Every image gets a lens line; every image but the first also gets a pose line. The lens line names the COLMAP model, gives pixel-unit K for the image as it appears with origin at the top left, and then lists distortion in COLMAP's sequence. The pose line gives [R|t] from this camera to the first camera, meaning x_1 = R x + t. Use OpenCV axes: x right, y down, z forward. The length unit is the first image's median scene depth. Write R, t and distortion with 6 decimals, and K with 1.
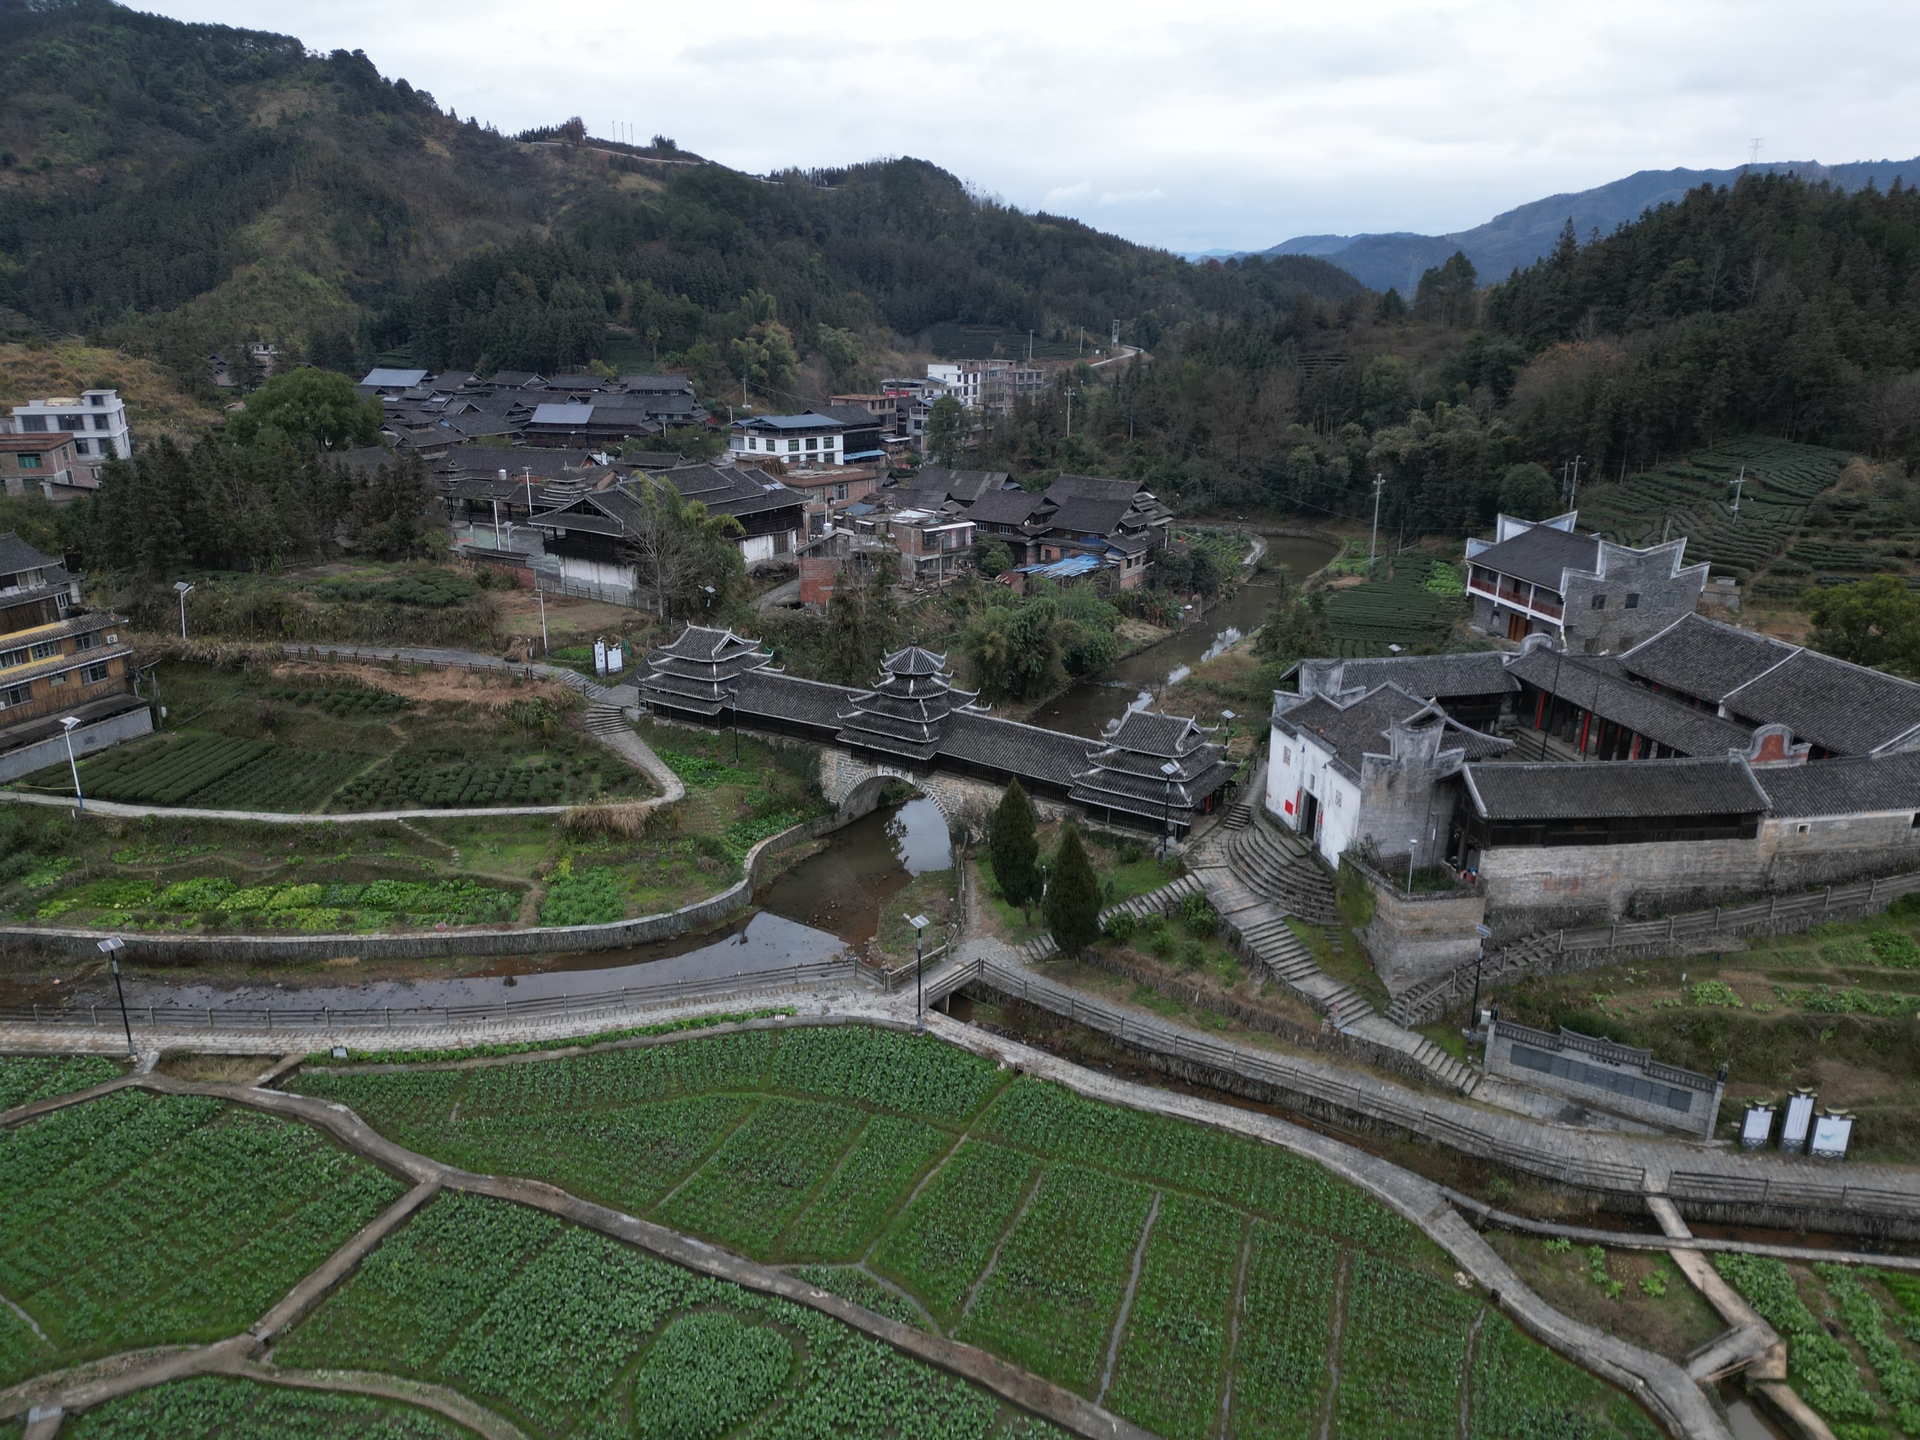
lens RADIAL K [[1334.1, 0, 962.5], [0, 1334.1, 719.4], [0, 0, 1]] dist [0.082865, -0.075376]
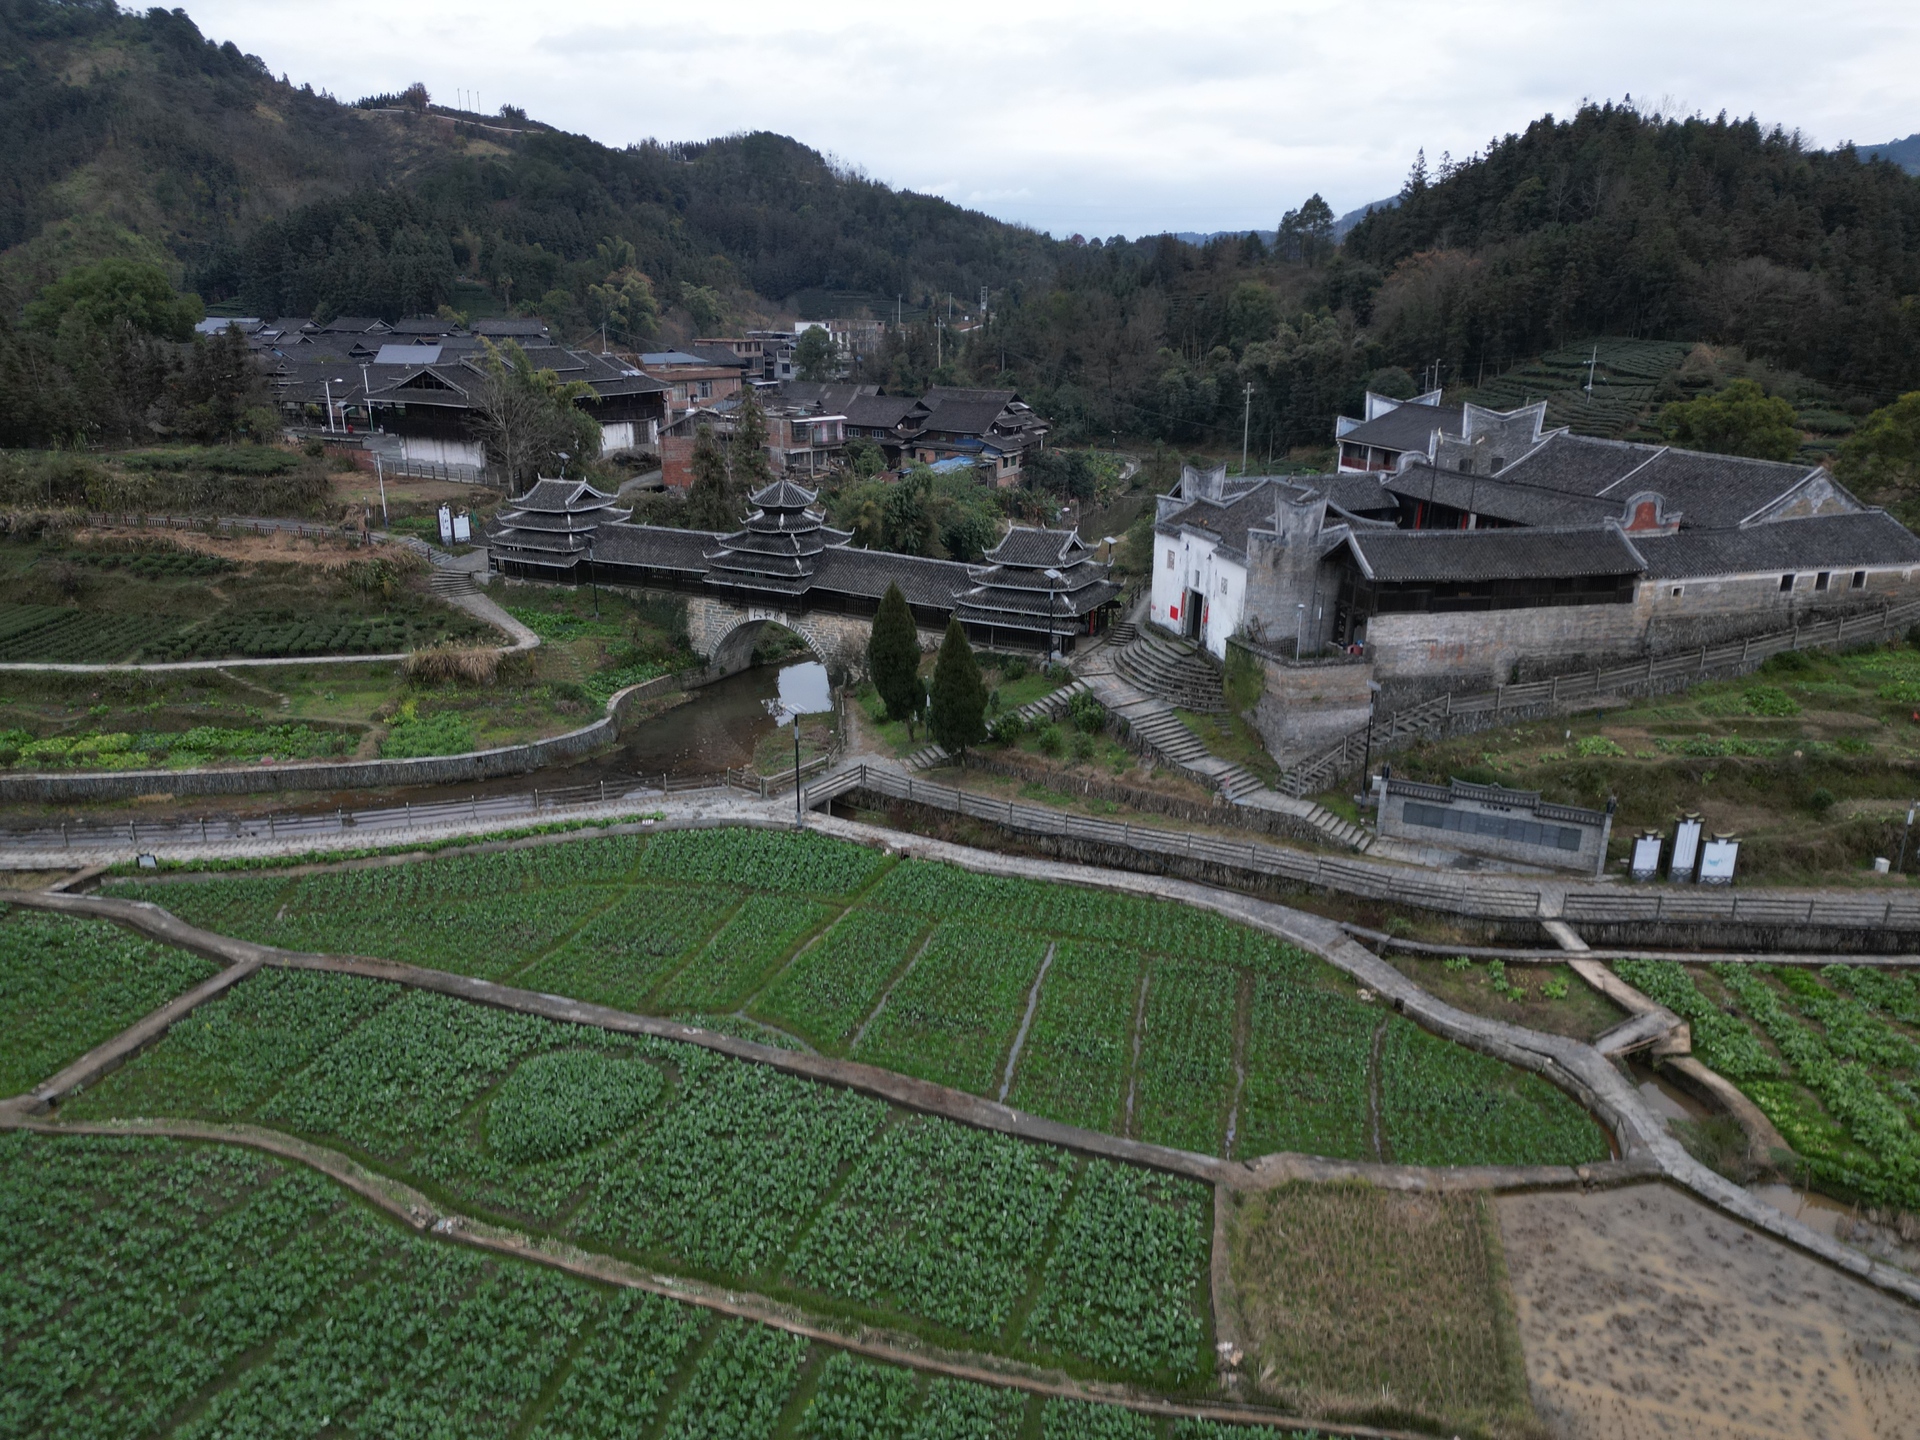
lens RADIAL K [[1334.1, 0, 962.6], [0, 1334.1, 720.4], [0, 0, 1]] dist [0.082865, -0.075376]
pose [[0.995611, -0.029565, 0.088801, 0.001422], [0.029521, 0.999563, 0.001802, 0.140716], [-0.088815, 0.000828, 0.996048, 0.045408]]
